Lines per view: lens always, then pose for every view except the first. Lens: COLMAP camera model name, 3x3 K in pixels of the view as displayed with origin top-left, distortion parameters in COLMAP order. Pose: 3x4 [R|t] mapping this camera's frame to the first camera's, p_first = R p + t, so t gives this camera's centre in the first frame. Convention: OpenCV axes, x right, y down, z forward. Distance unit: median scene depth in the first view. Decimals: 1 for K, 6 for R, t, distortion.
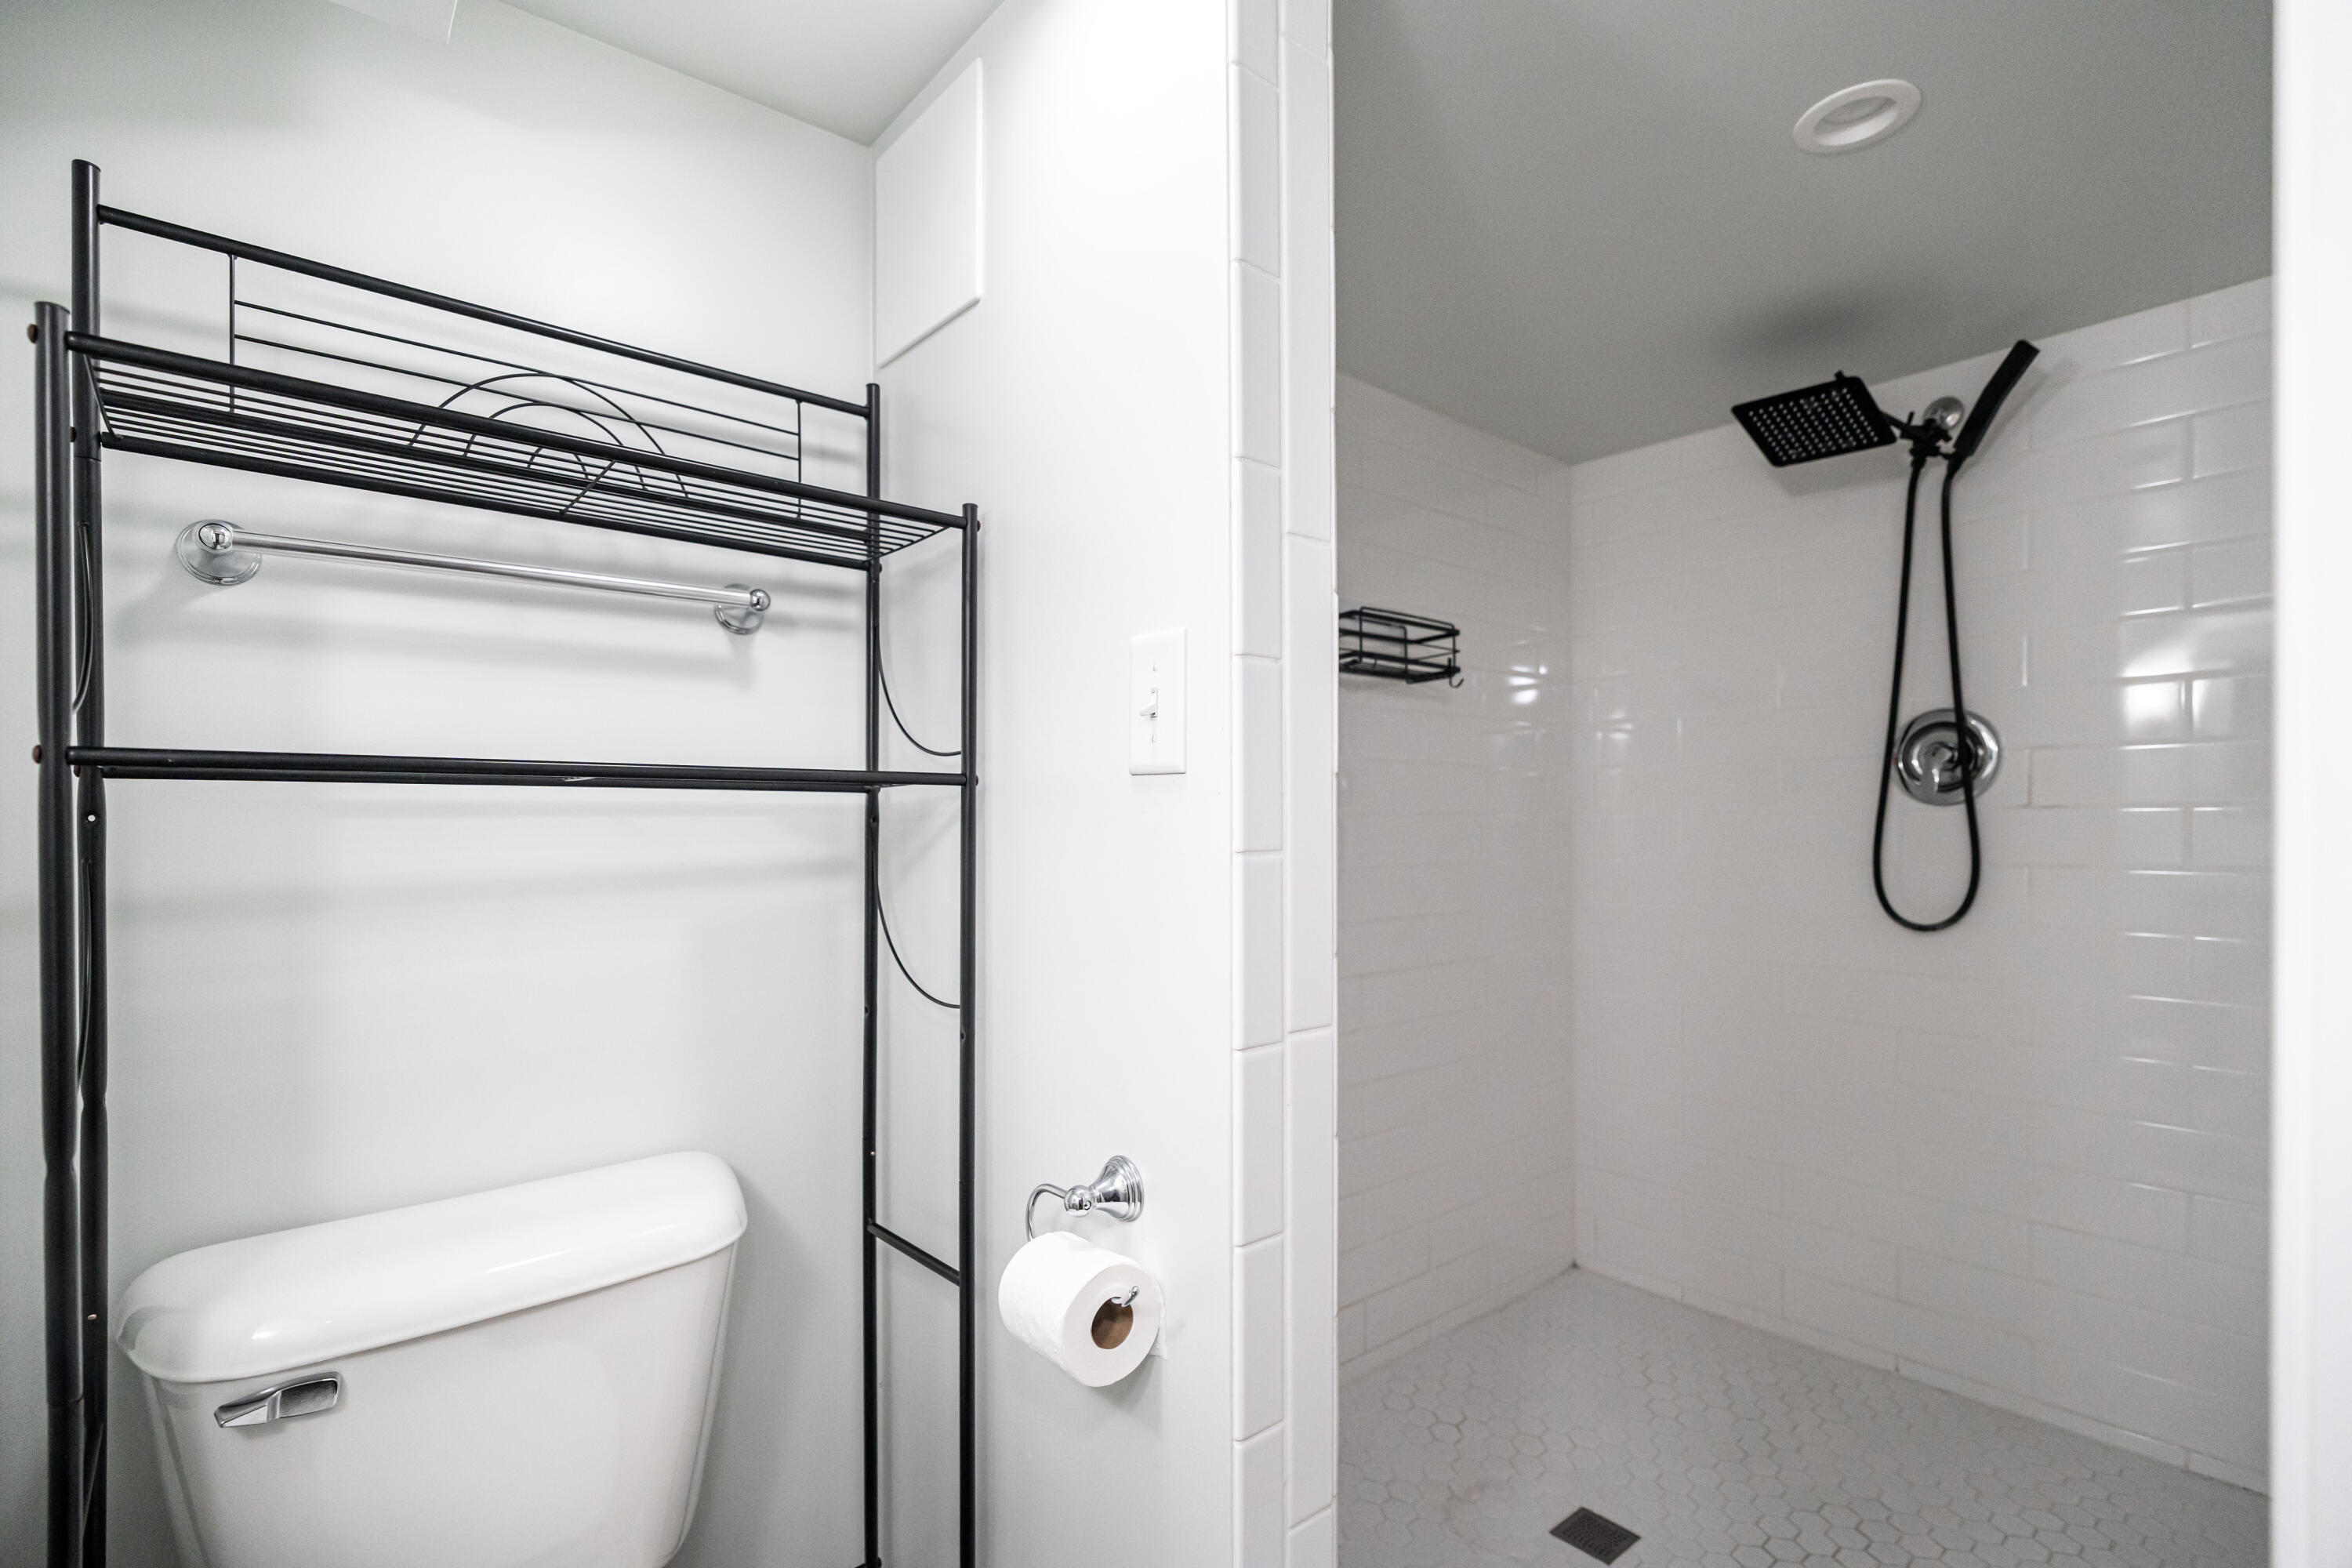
lens RADIAL K [[1080.2, 0, 1169.5], [0, 1080.2, 828.4], [0, 0, 1]] dist [-0.003558, 0.000741]
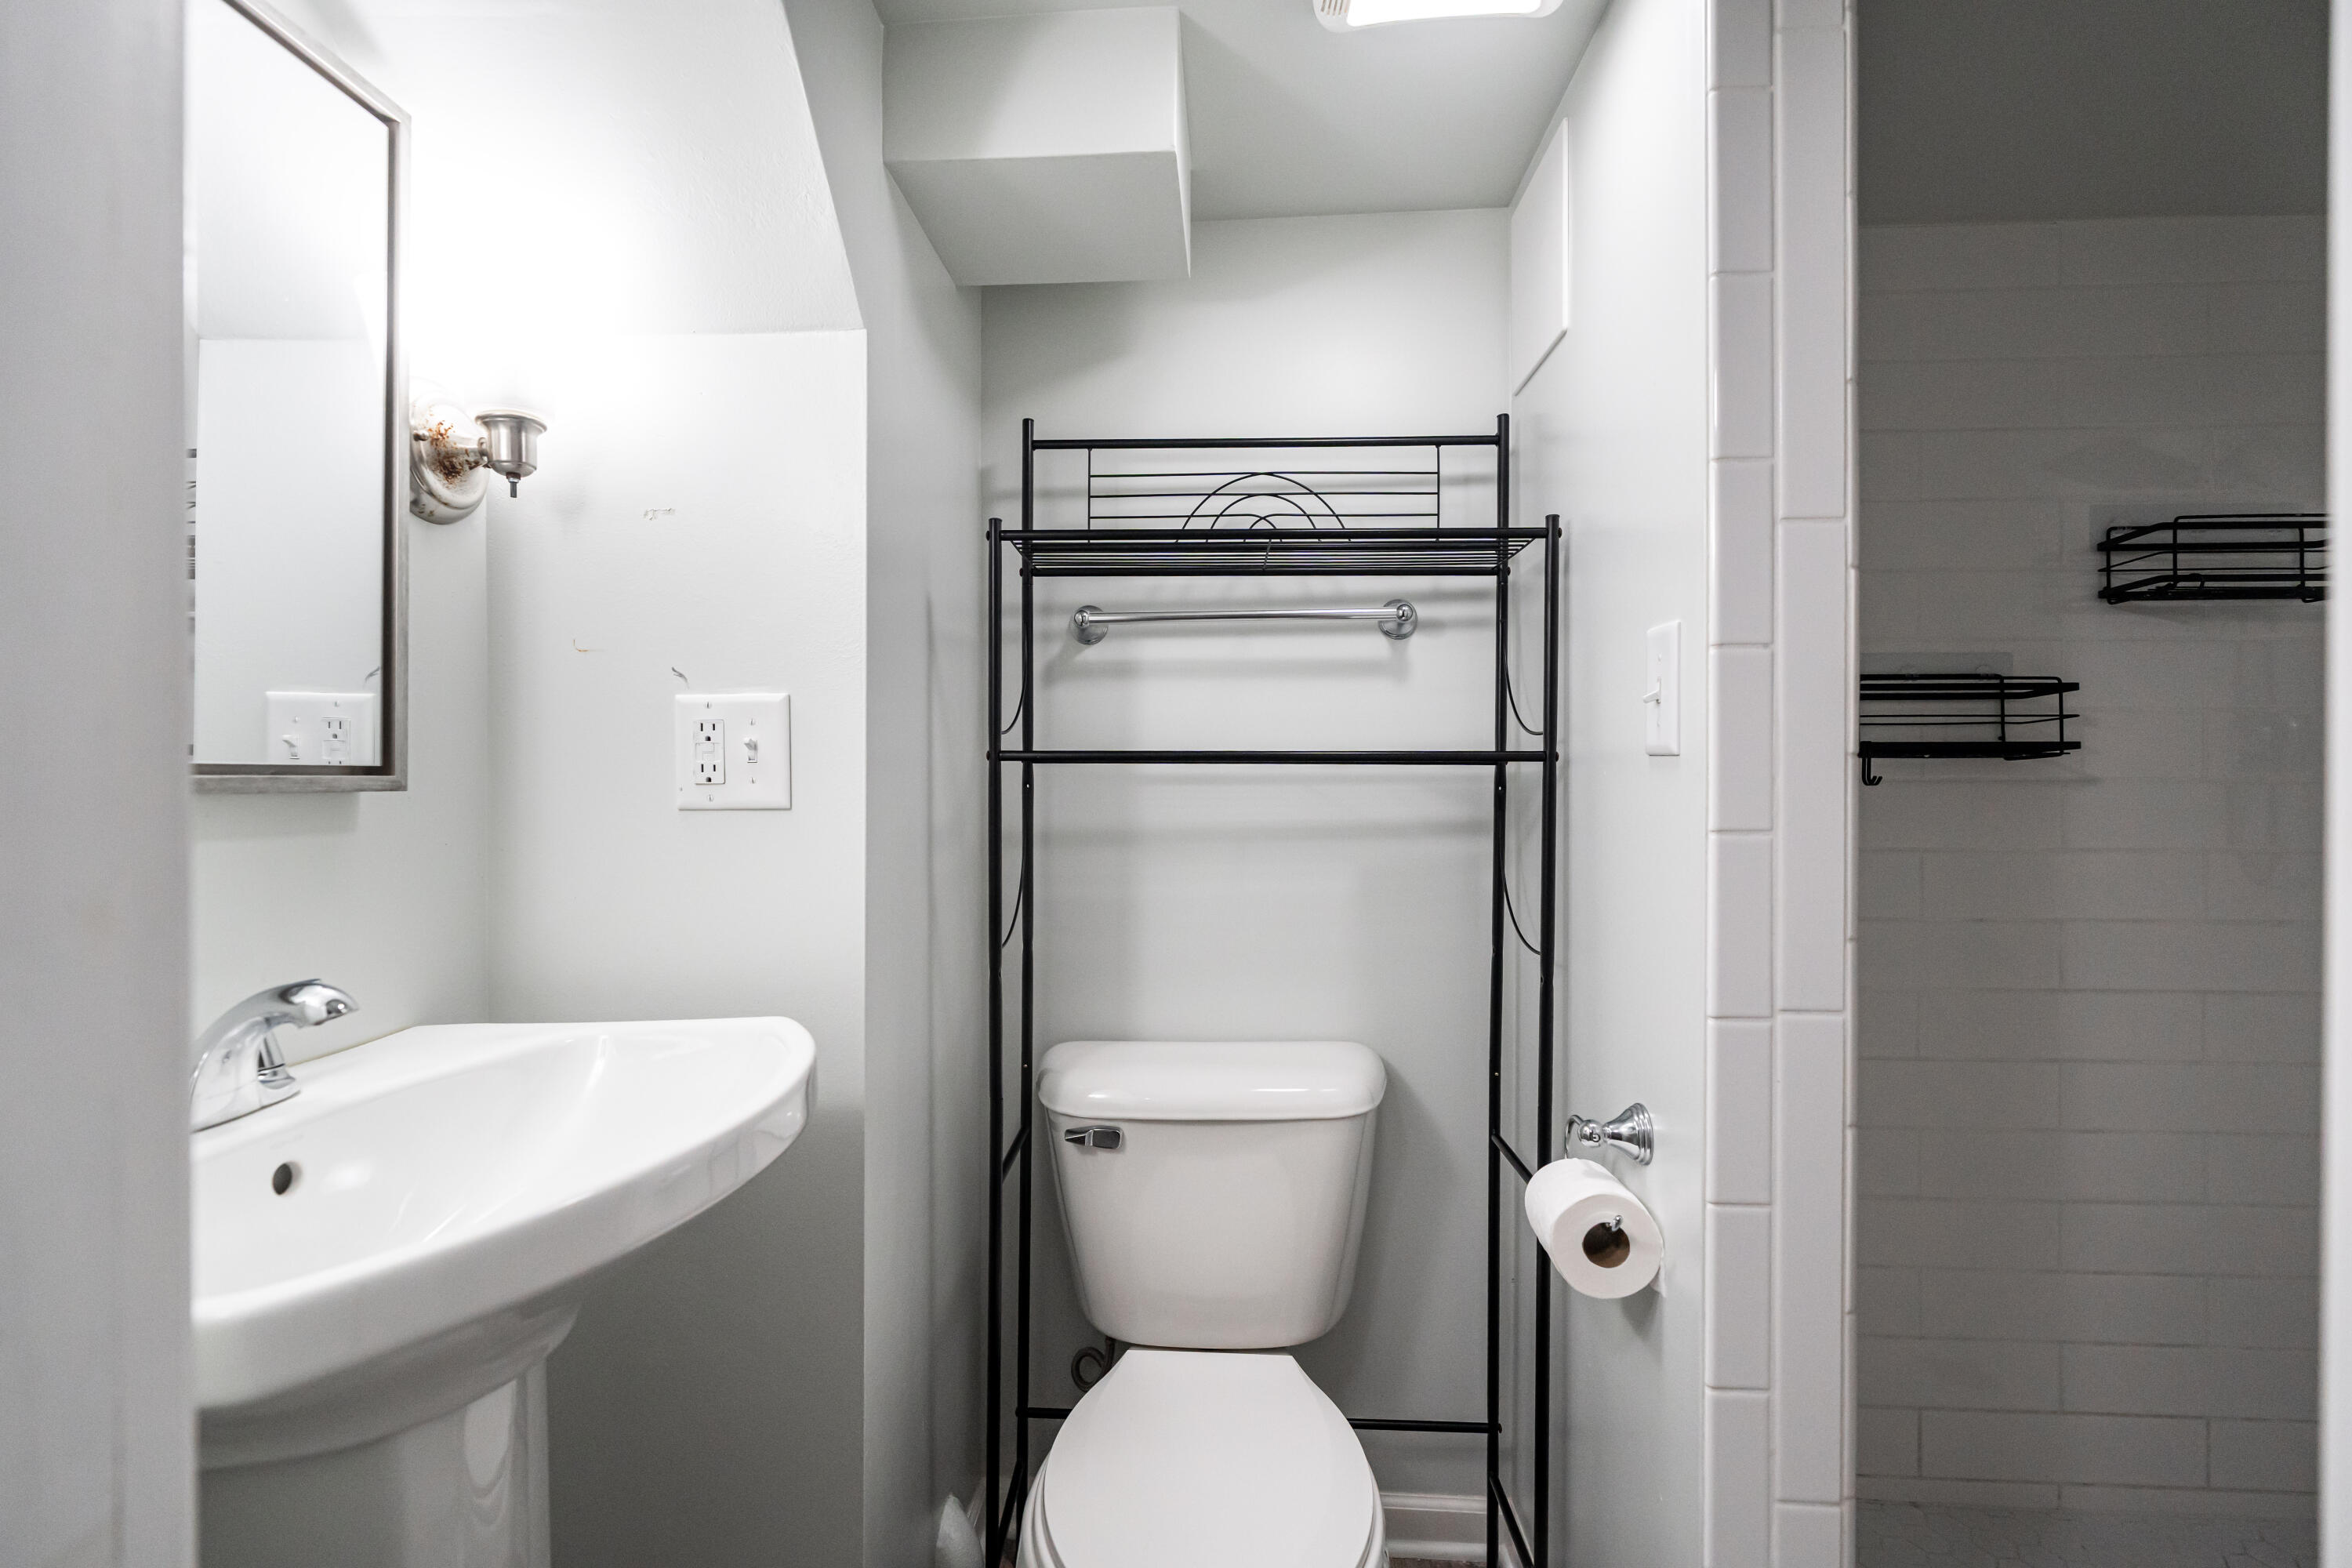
lens RADIAL K [[1080.2, 0, 1172.6], [0, 1080.2, 771.3], [0, 0, 1]] dist [-0.003558, 0.000741]
pose [[0.728106, 0.002254, -0.685461, 0.333259], [-0.007158, 0.999965, -0.004315, -0.023458], [0.685428, 0.008048, 0.728096, -0.112791]]
